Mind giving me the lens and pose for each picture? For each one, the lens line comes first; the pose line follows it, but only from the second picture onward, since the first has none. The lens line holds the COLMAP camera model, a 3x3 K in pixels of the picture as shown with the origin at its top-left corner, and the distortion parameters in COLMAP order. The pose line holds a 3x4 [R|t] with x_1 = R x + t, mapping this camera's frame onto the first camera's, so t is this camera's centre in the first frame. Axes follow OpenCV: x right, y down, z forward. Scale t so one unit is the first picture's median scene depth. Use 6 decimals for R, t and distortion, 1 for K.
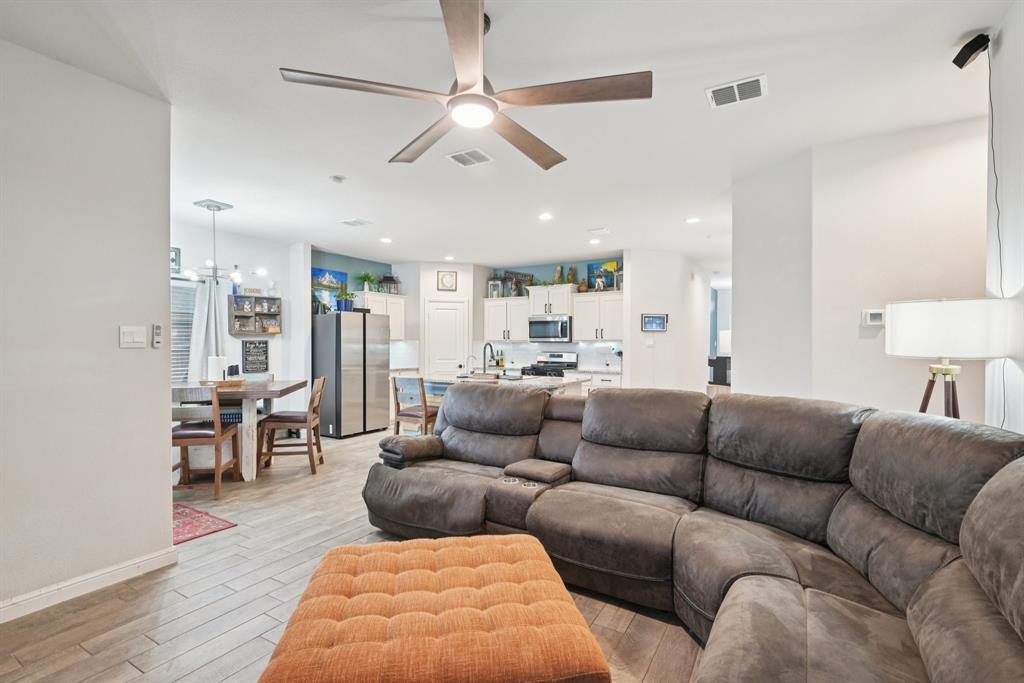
lens RADIAL K [[459.0, 0, 516.5], [0, 459.0, 346.5], [0, 0, 1]] dist [0.002227, 0.000519]
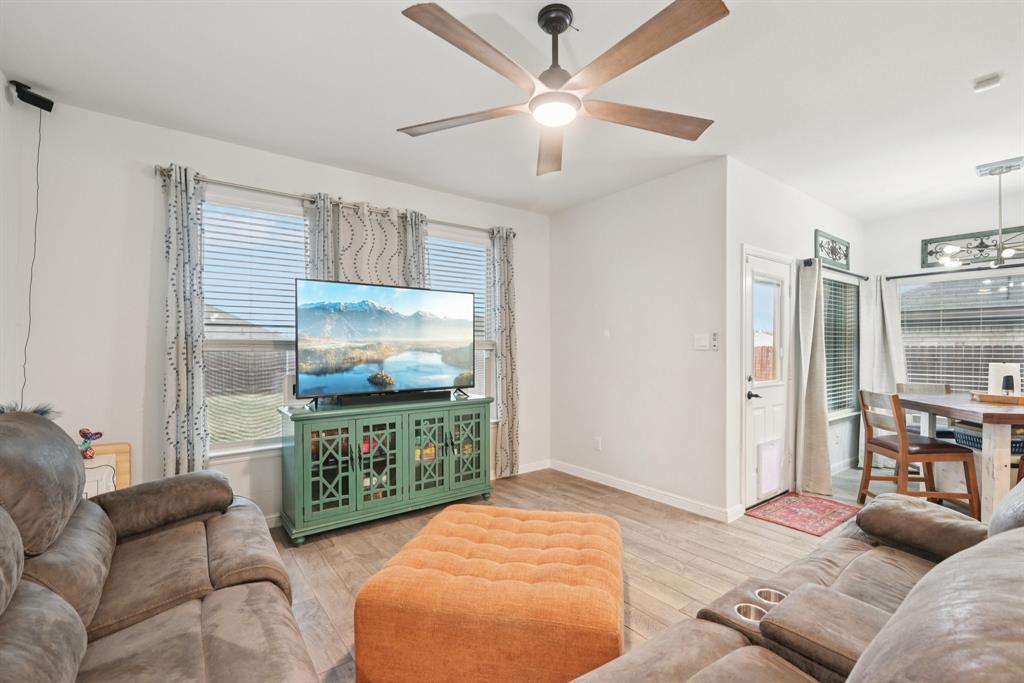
lens RADIAL K [[459.0, 0, 509.6], [0, 459.0, 349.2], [0, 0, 1]] dist [0.002227, 0.000519]
pose [[-0.371864, 0.004599, -0.928276, 0.217257], [-0.002885, 0.999977, 0.006111, -0.001857], [0.928283, 0.004951, -0.371843, 0.317752]]
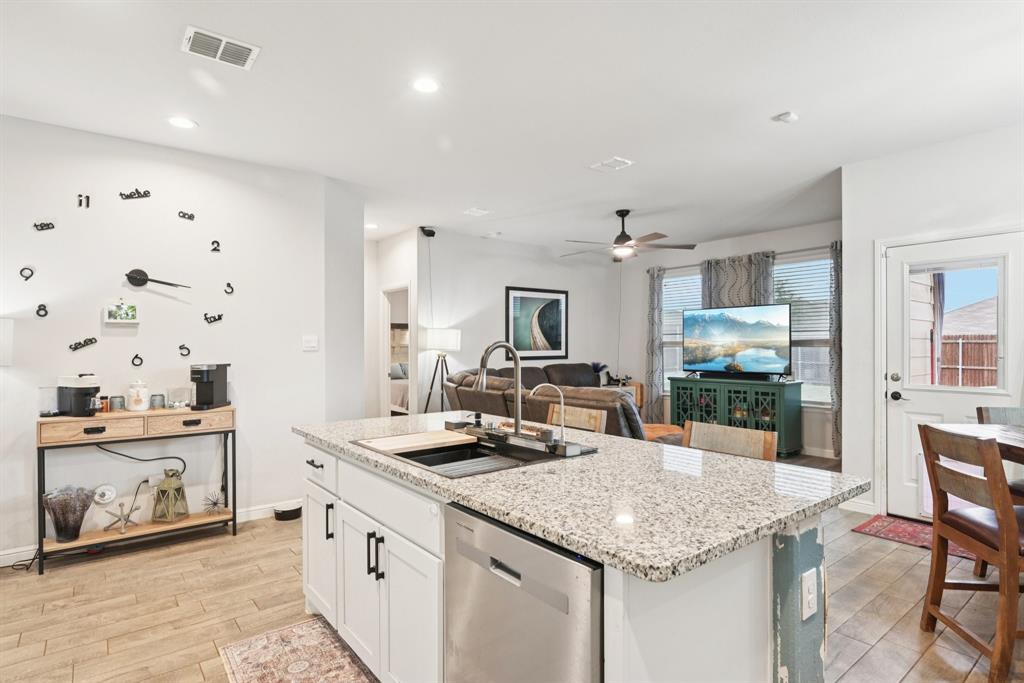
lens RADIAL K [[535.4, 0, 514.6], [0, 535.4, 349.2], [0, 0, 1]] dist [-0.003588, 0.000418]
pose [[-0.936312, 0.001136, 0.351168, -0.149323], [0.005479, 0.999920, 0.011375, -0.005504], [-0.351128, 0.012575, -0.936243, 0.985894]]
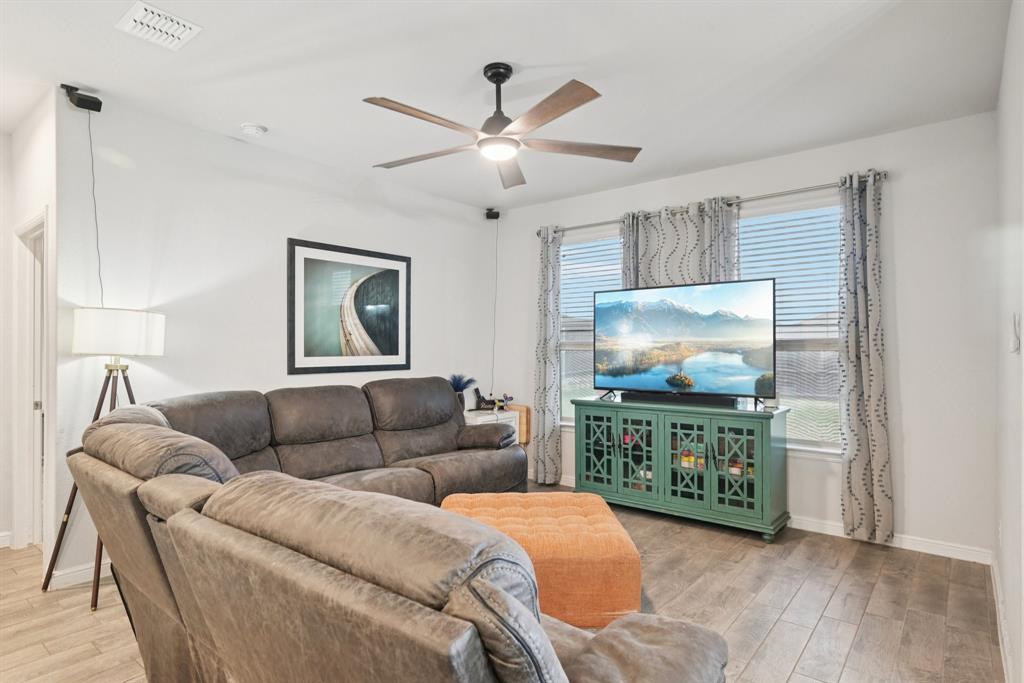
lens RADIAL K [[564.6, 0, 504.9], [0, 564.6, 344.3], [0, 0, 1]] dist [0.004220, 0.000861]
pose [[-0.987971, 0.000424, 0.154640, -0.094676], [0.000203, 0.999999, -0.001442, -0.003131], [-0.154641, -0.001393, -0.987970, 0.624200]]
